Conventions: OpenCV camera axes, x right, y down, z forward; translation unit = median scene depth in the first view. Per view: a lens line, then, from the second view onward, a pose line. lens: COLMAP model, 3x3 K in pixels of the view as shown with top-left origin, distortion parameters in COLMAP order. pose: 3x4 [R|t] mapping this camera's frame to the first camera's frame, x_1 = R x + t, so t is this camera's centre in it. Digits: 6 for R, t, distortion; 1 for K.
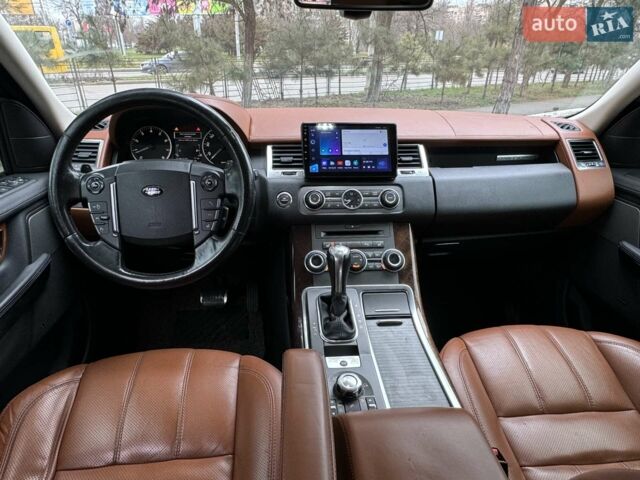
lens RADIAL K [[428.7, 0, 320.0], [0, 428.7, 240.0], [0, 0, 1]] dist [-0.002695, -0.000228]
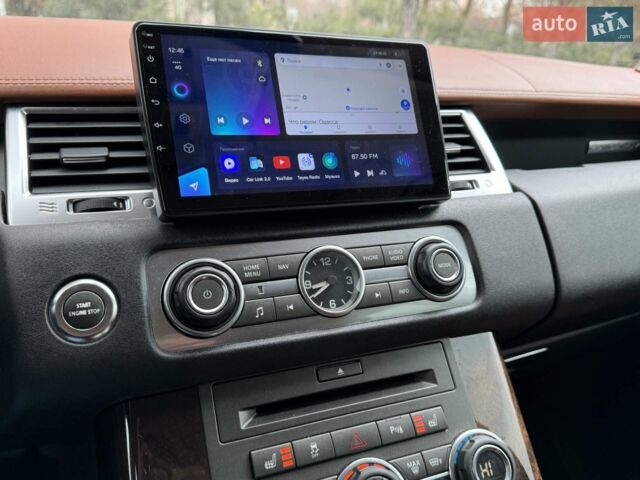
lens RADIAL K [[542.6, 0, 320.0], [0, 542.6, 240.0], [0, 0, 1]] dist [0.148260, -0.298035]
pose [[0.948910, -0.068341, 0.308057, -0.048207], [0.090208, 0.994273, -0.057296, -0.101344], [-0.302378, 0.082158, 0.949641, 0.633492]]
